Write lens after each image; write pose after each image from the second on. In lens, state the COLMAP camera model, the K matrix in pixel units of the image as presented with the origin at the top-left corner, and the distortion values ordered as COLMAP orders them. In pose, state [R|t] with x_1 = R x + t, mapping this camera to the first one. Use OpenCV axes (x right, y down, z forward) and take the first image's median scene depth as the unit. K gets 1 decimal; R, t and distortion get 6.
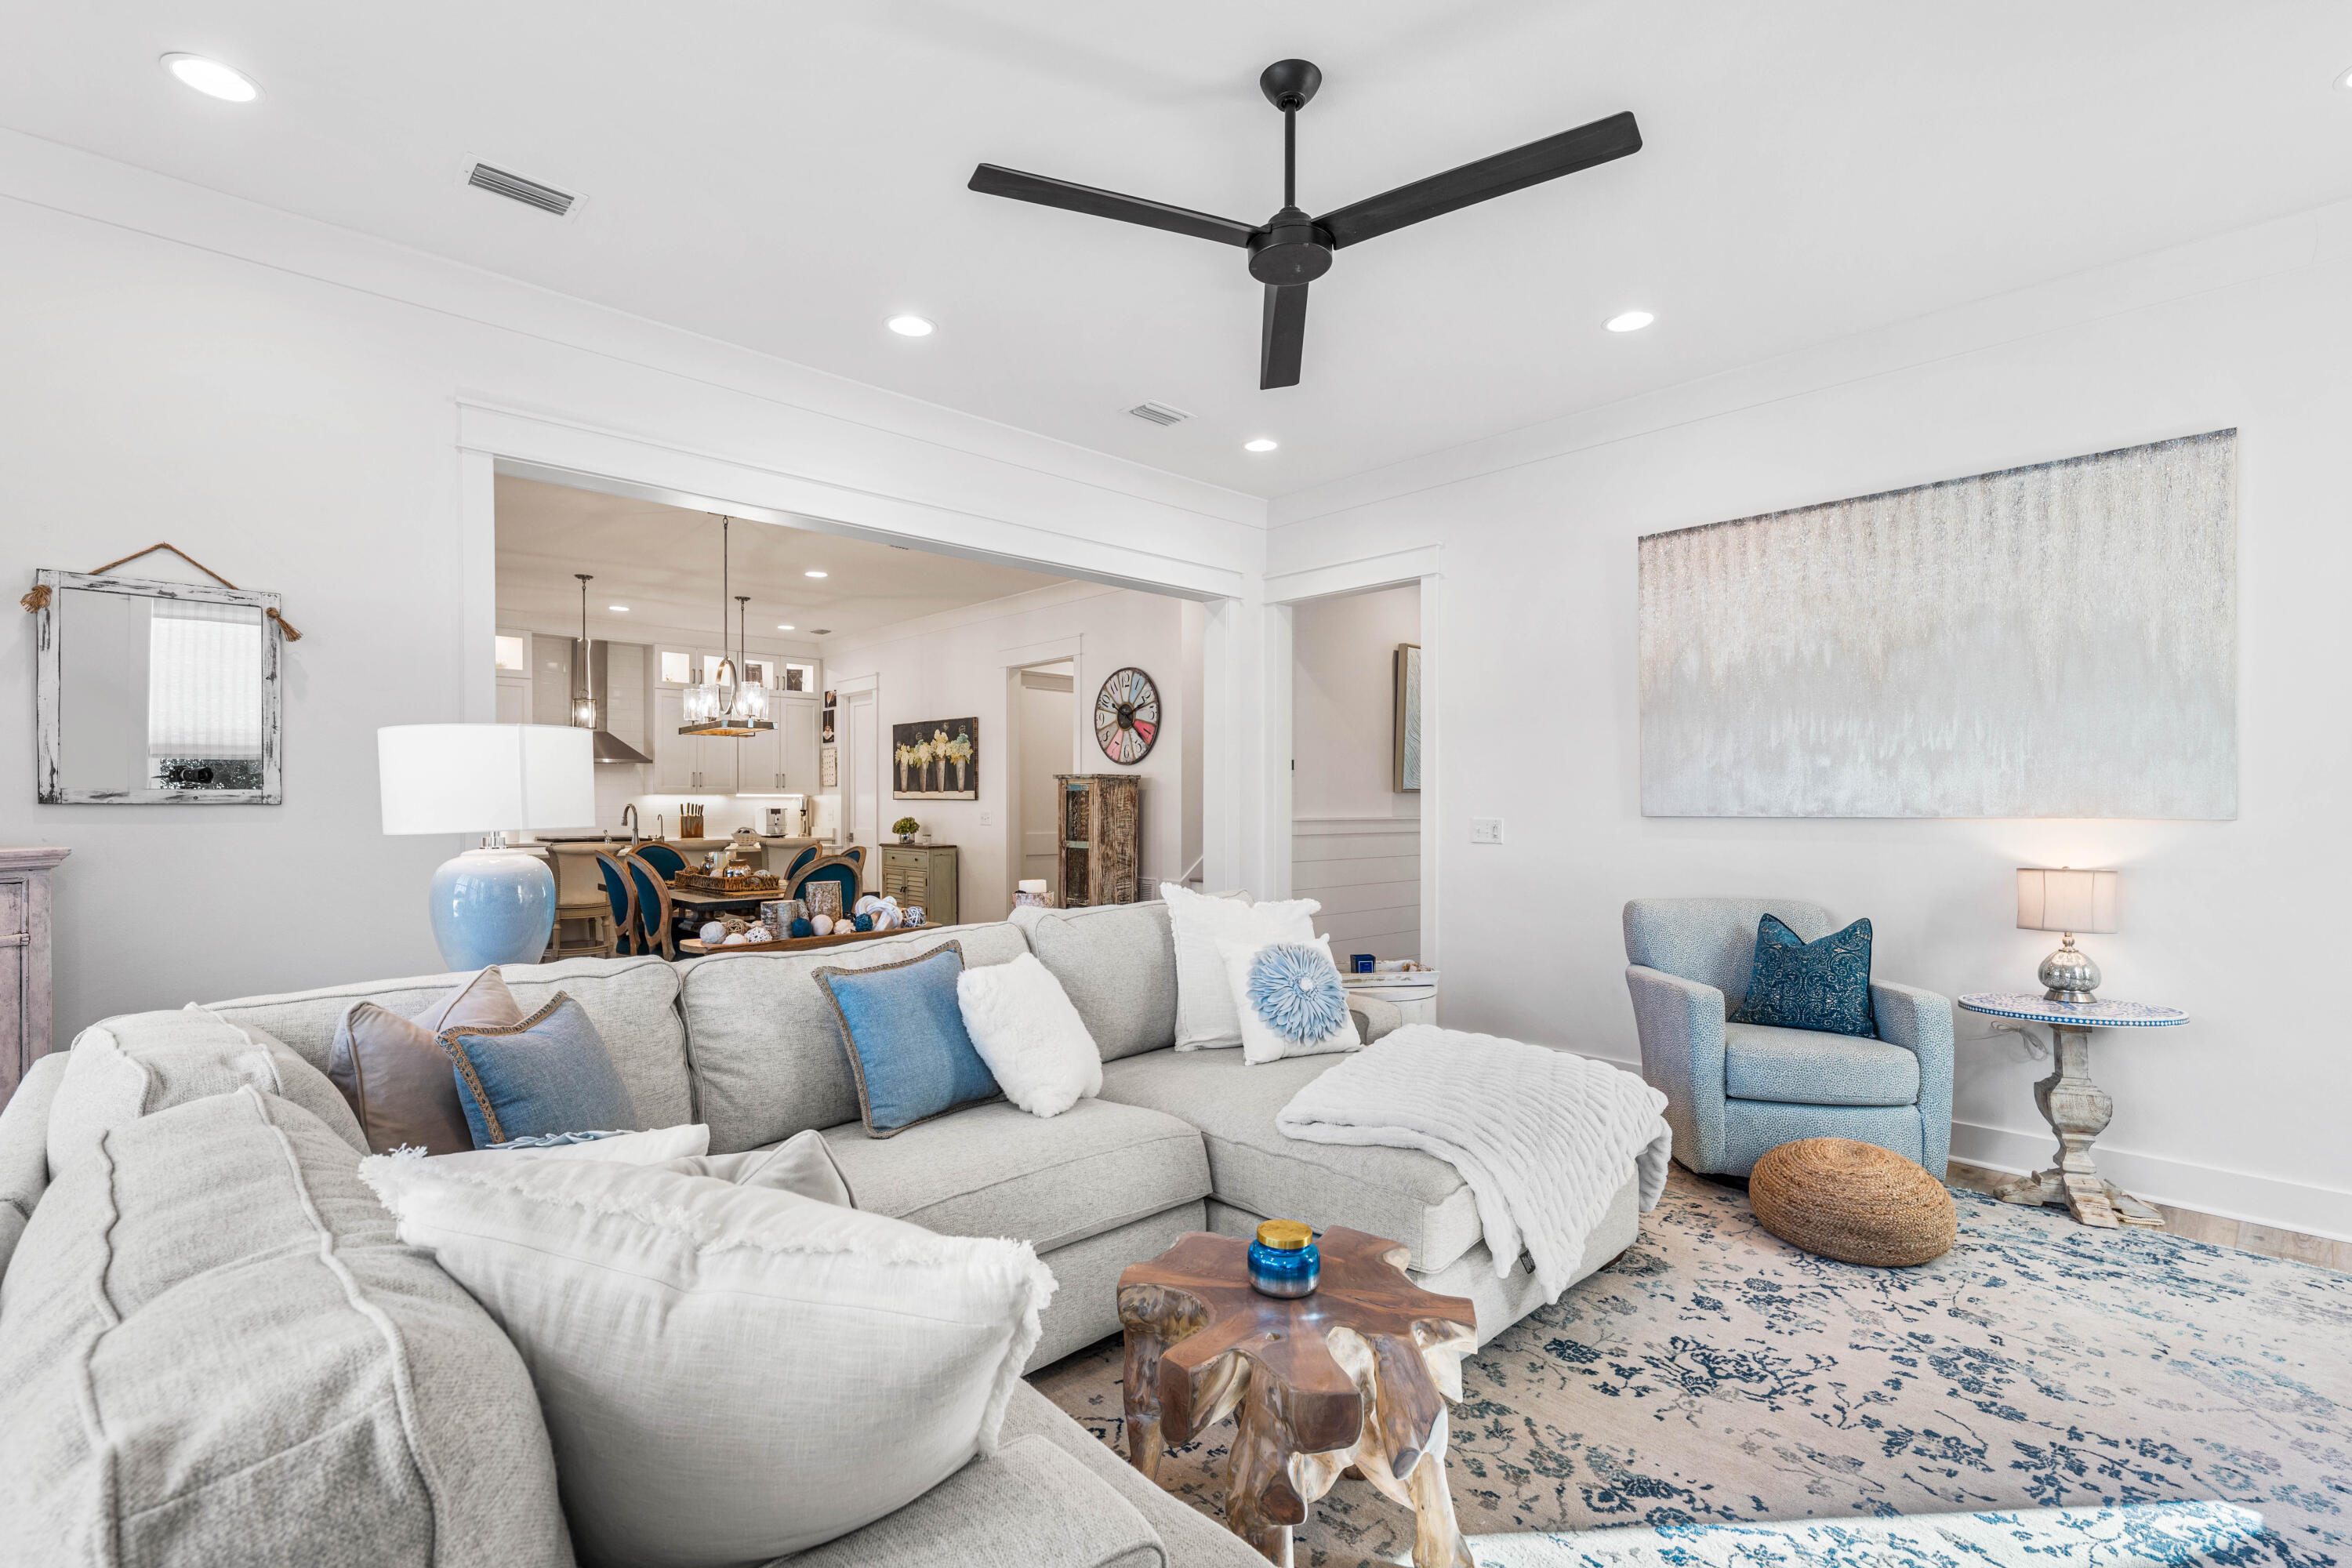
lens RADIAL K [[1063.8, 0, 1165.2], [0, 1063.8, 804.9], [0, 0, 1]] dist [0.005174, 0.000787]
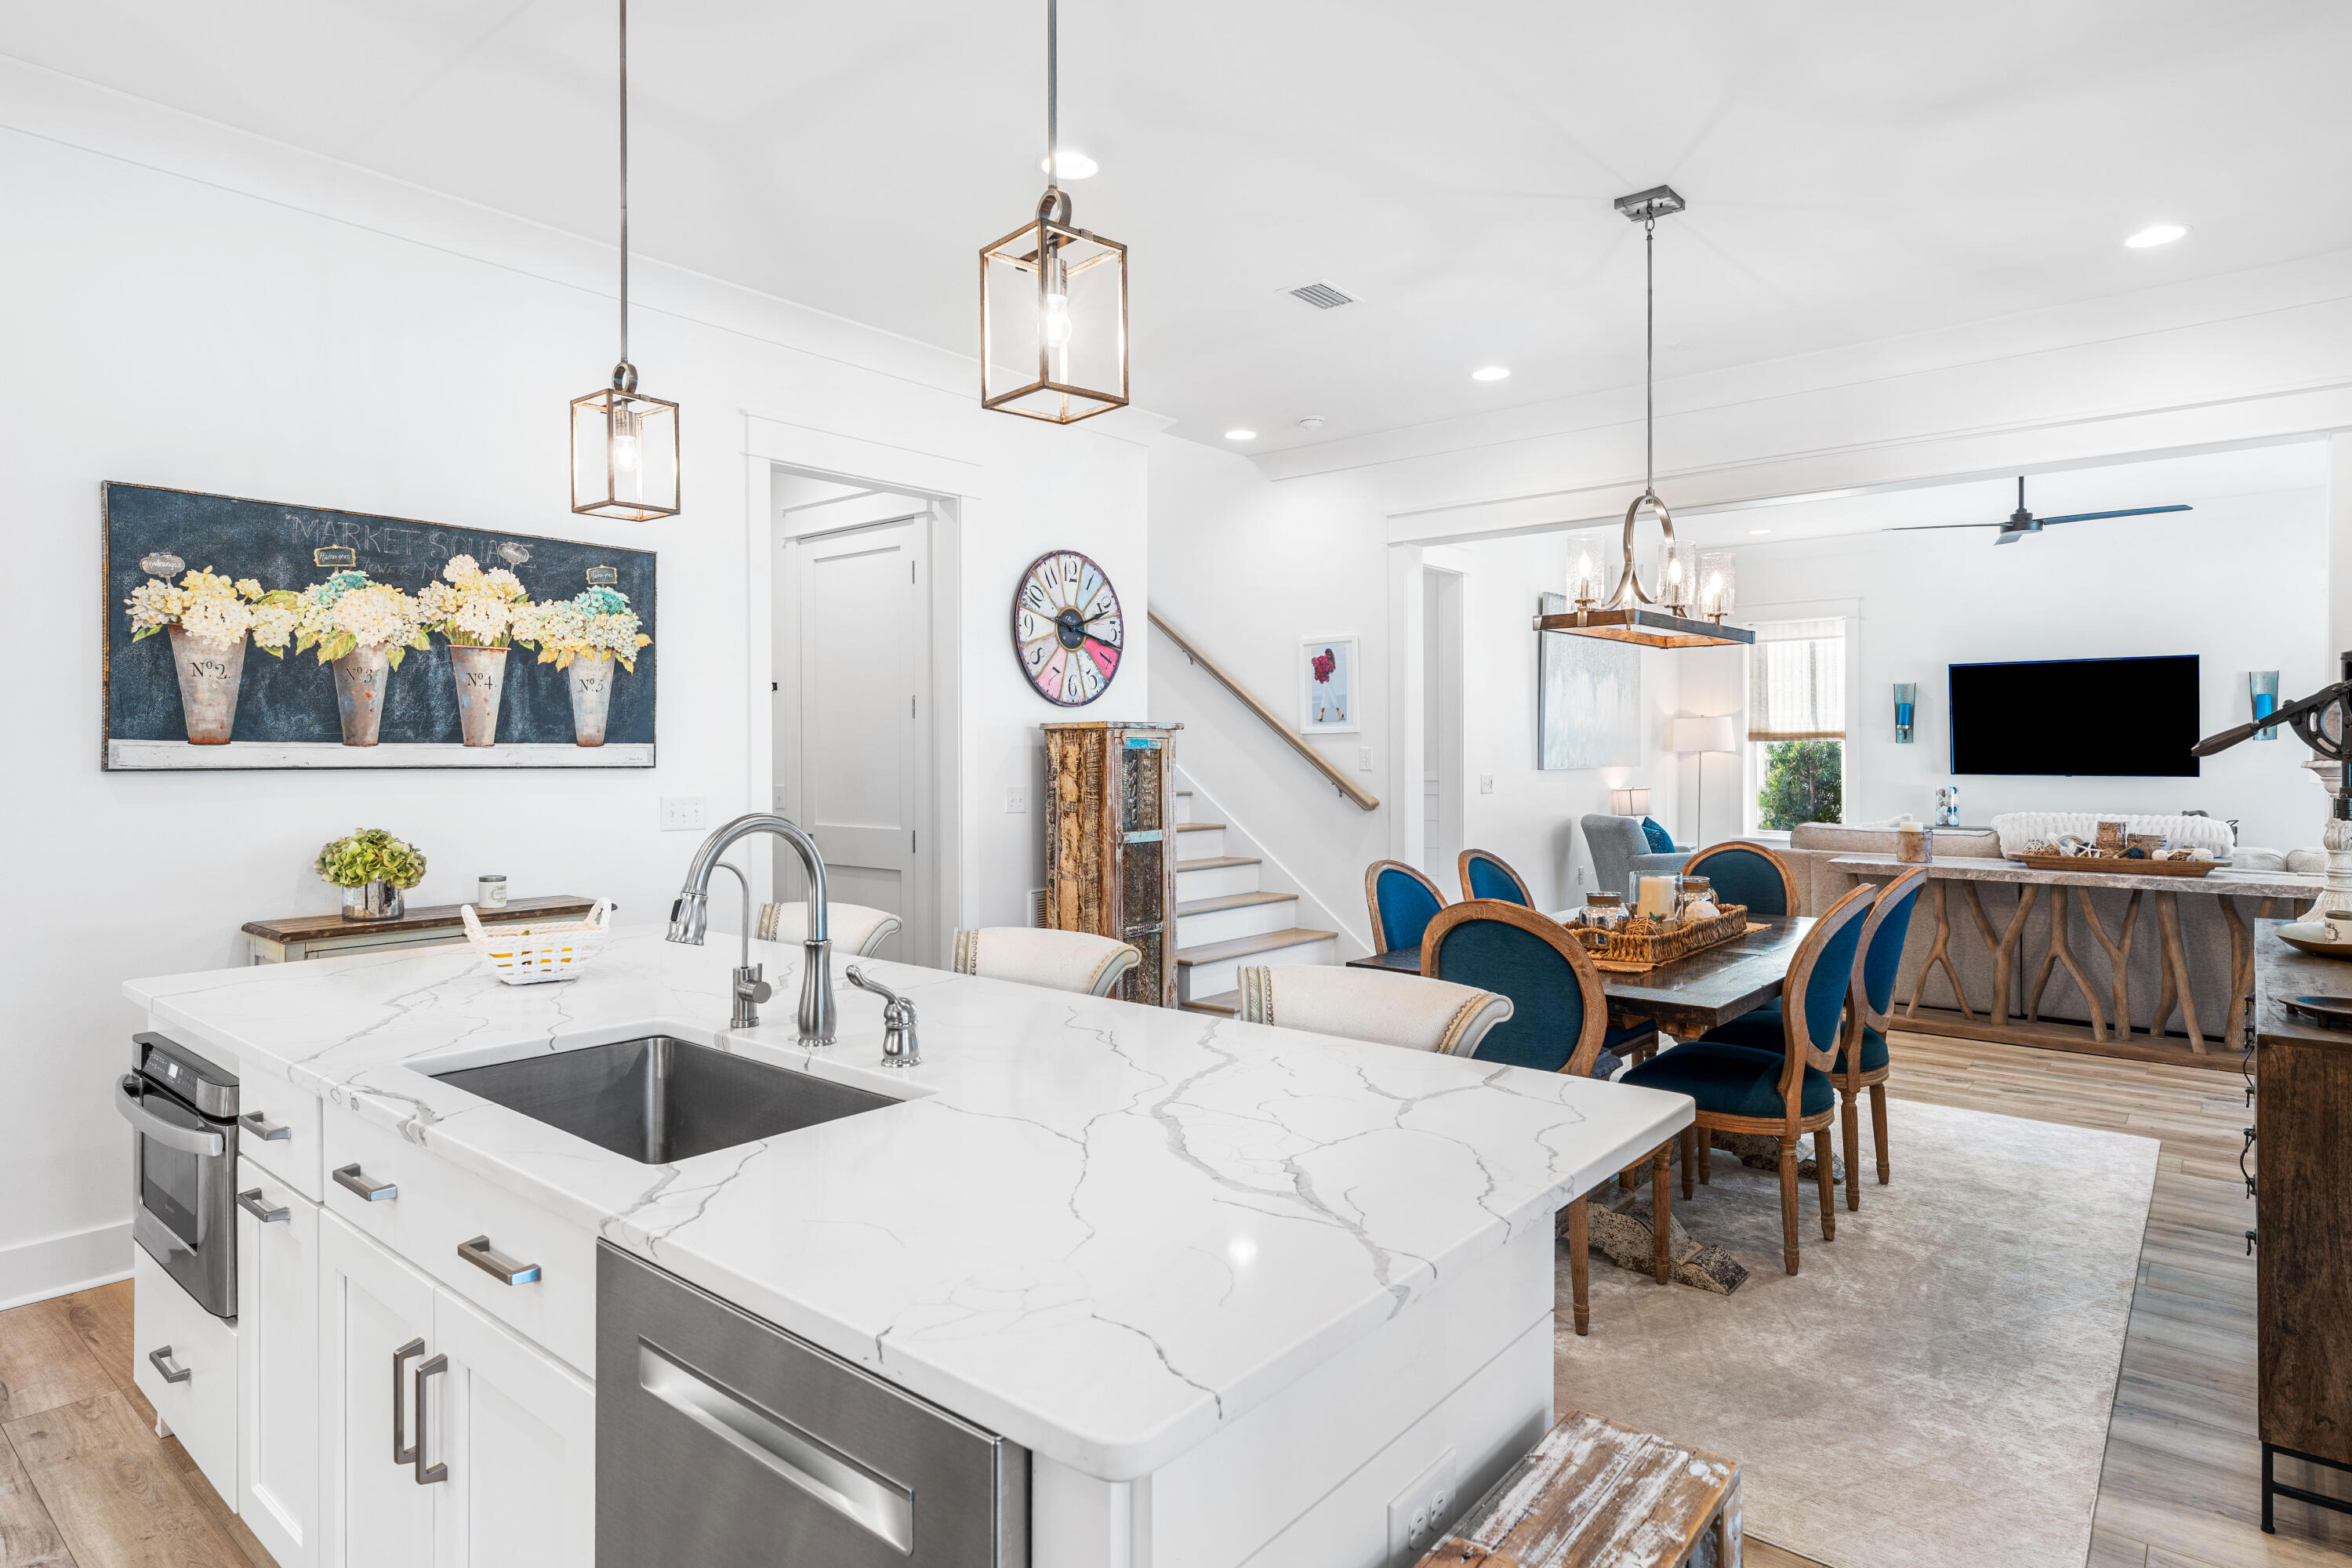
lens RADIAL K [[1283.2, 0, 1169.1], [0, 1283.2, 763.0], [0, 0, 1]] dist [0.003793, 0.000508]
pose [[-0.126033, -0.010000, 0.991976, -1.471308], [0.003755, 0.999937, 0.010557, -0.023553], [-0.992019, 0.005056, -0.125987, 1.936679]]
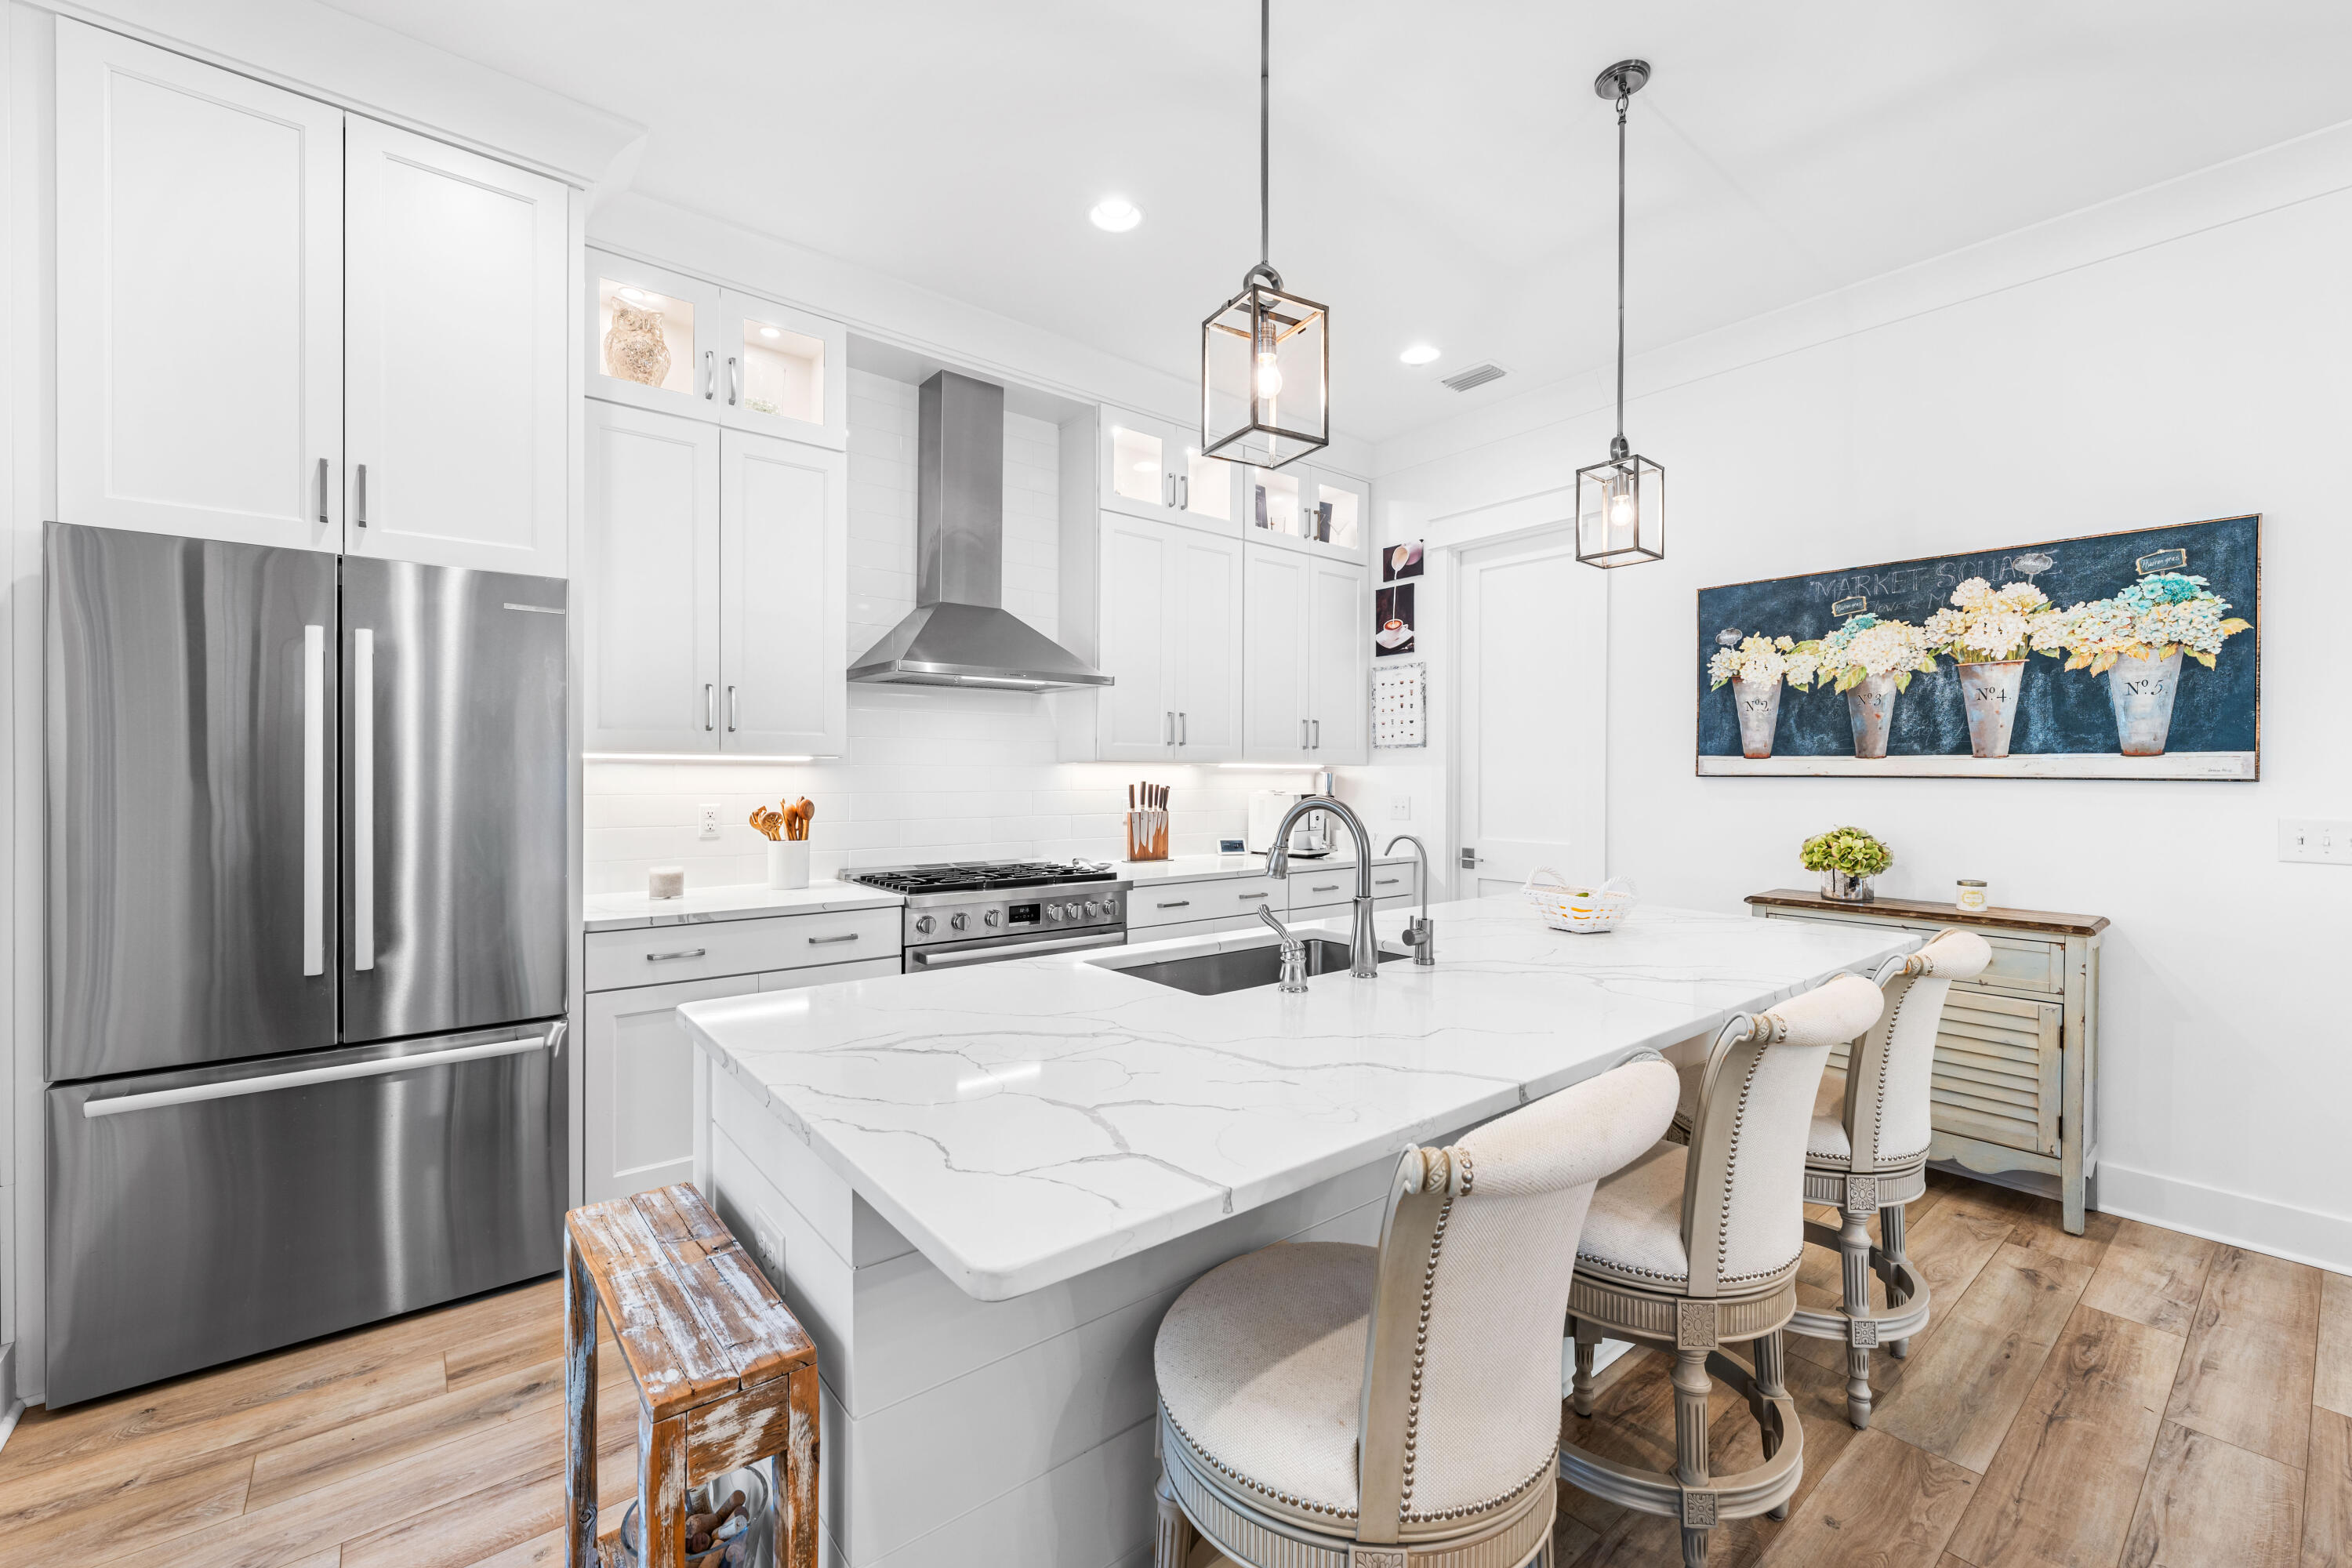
lens RADIAL K [[962.5, 0, 1170.2], [0, 962.5, 776.0], [0, 0, 1]] dist [0.000228, -0.000303]
pose [[0.997801, 0.003170, -0.066208, -1.057861], [-0.003188, 0.999995, -0.000161, -0.011555], [0.066207, 0.000371, 0.997806, 1.547857]]
